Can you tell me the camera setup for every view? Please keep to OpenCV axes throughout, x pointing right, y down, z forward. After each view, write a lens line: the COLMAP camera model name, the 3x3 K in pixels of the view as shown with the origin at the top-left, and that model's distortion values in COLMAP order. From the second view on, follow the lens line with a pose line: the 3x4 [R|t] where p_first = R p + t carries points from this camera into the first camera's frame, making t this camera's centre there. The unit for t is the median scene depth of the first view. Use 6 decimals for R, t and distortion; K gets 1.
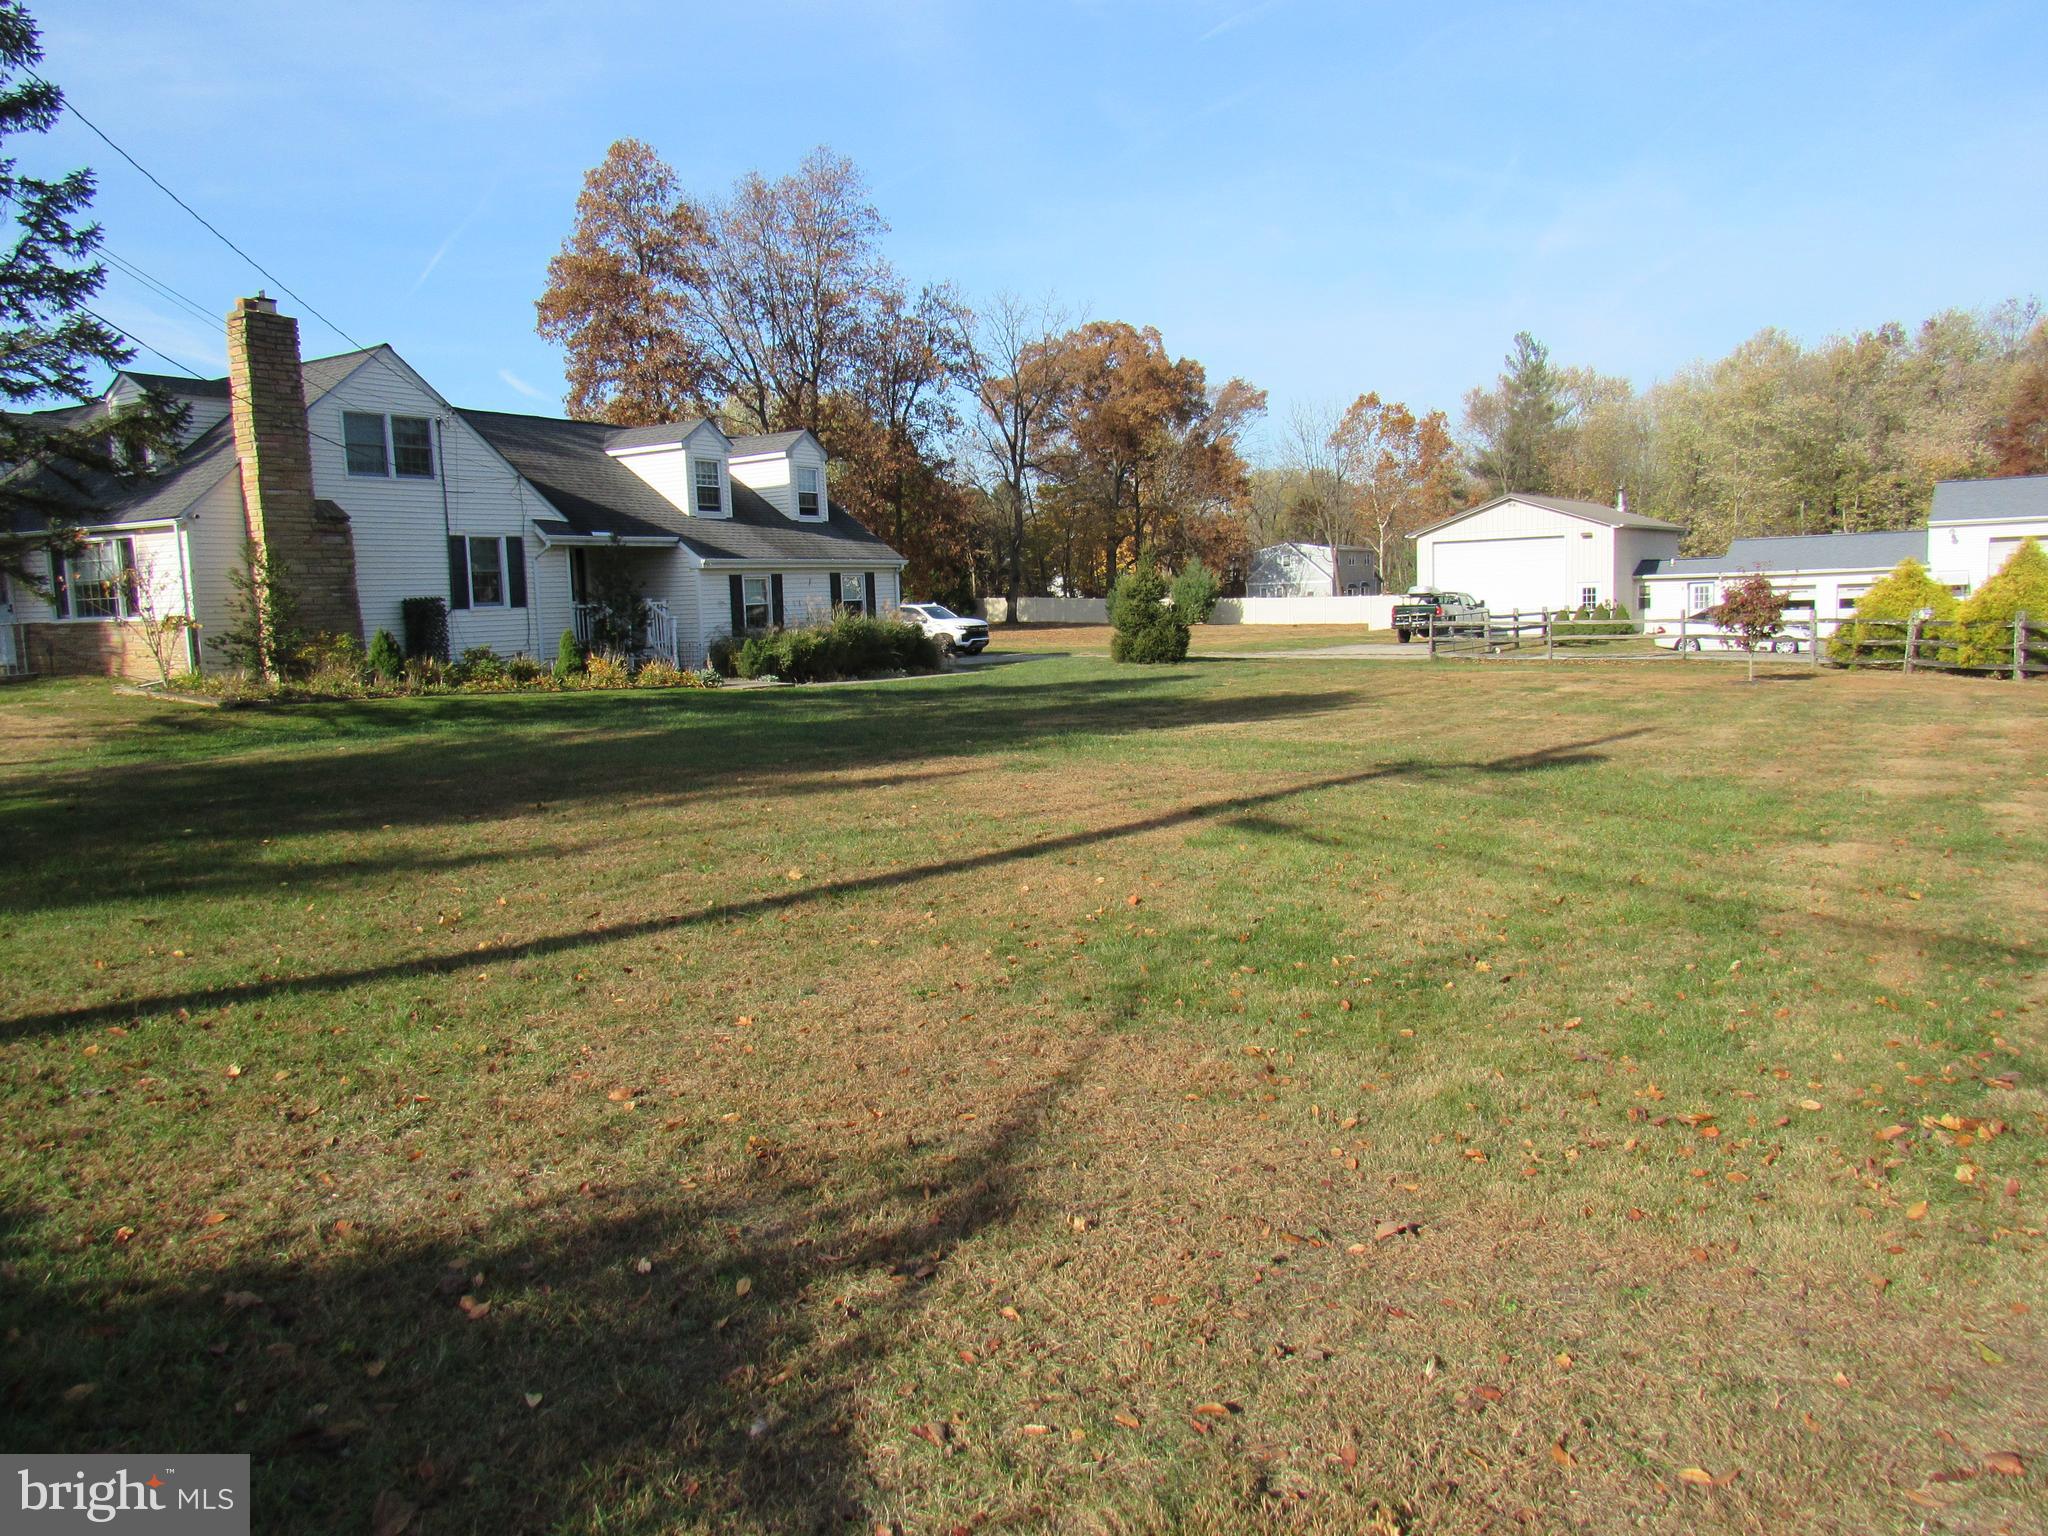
lens RADIAL K [[1448.0, 0, 1023.3], [0, 1448.0, 773.5], [0, 0, 1]] dist [0.010967, 0.003646]
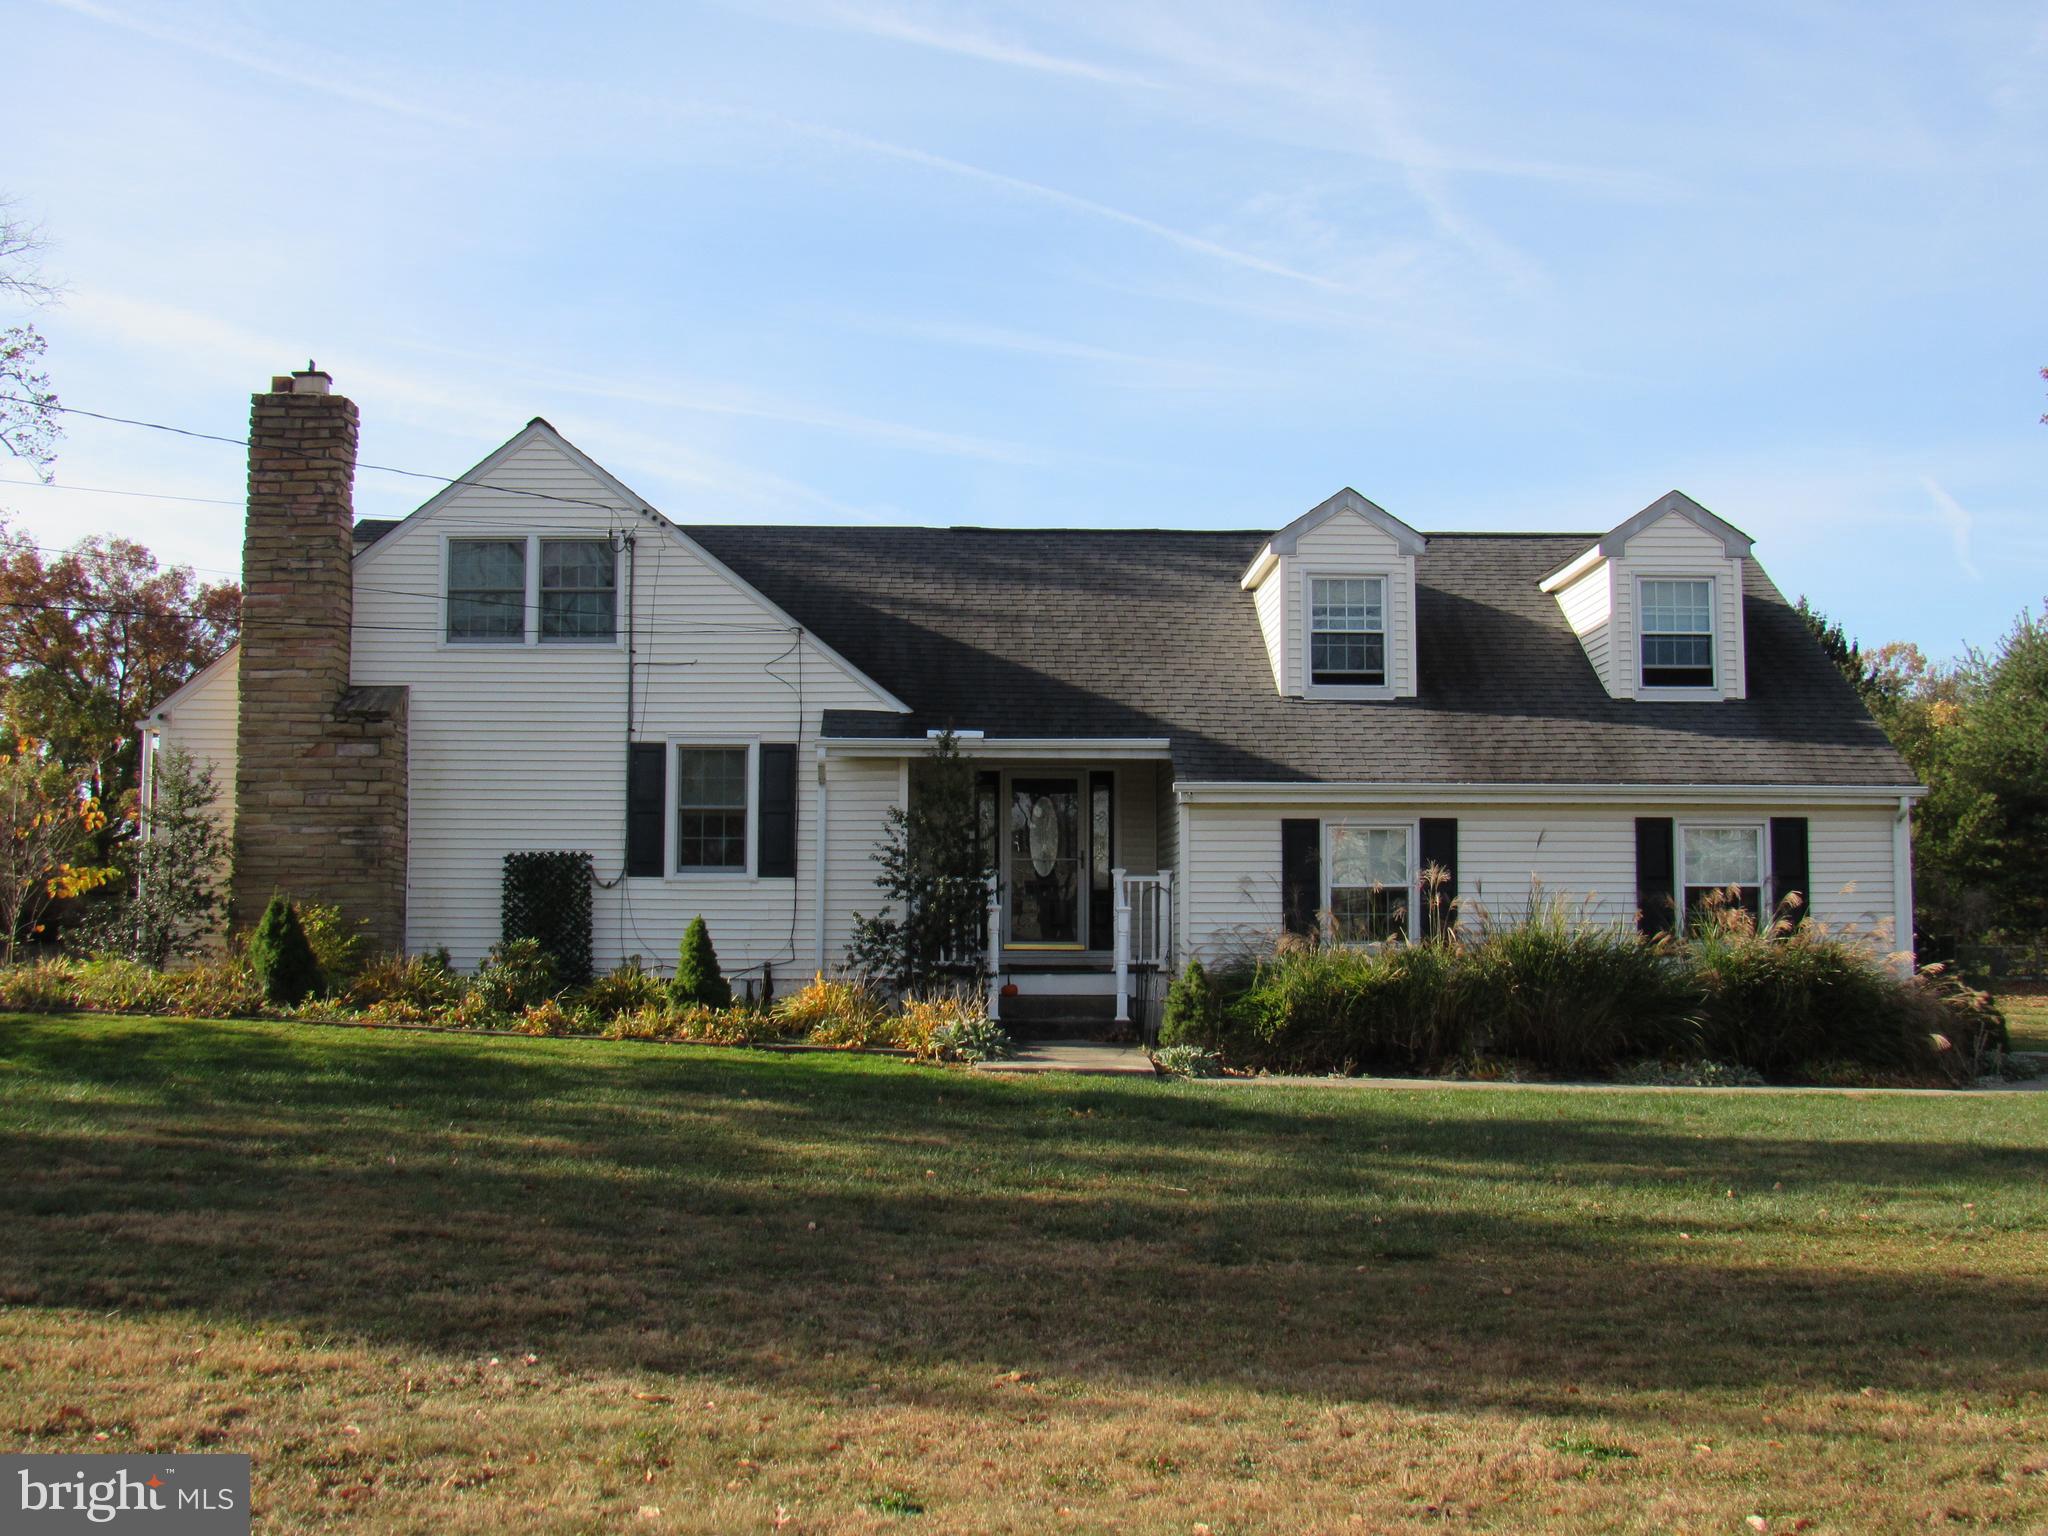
lens RADIAL K [[2179.9, 0, 1023.8], [0, 2179.9, 767.2], [0, 0, 1]] dist [0.008647, 0.000000]
pose [[0.555542, -0.034649, -0.830766, 0.365200], [-0.122852, 0.984745, -0.123224, -0.070682], [0.822363, 0.170517, 0.542811, 0.668691]]
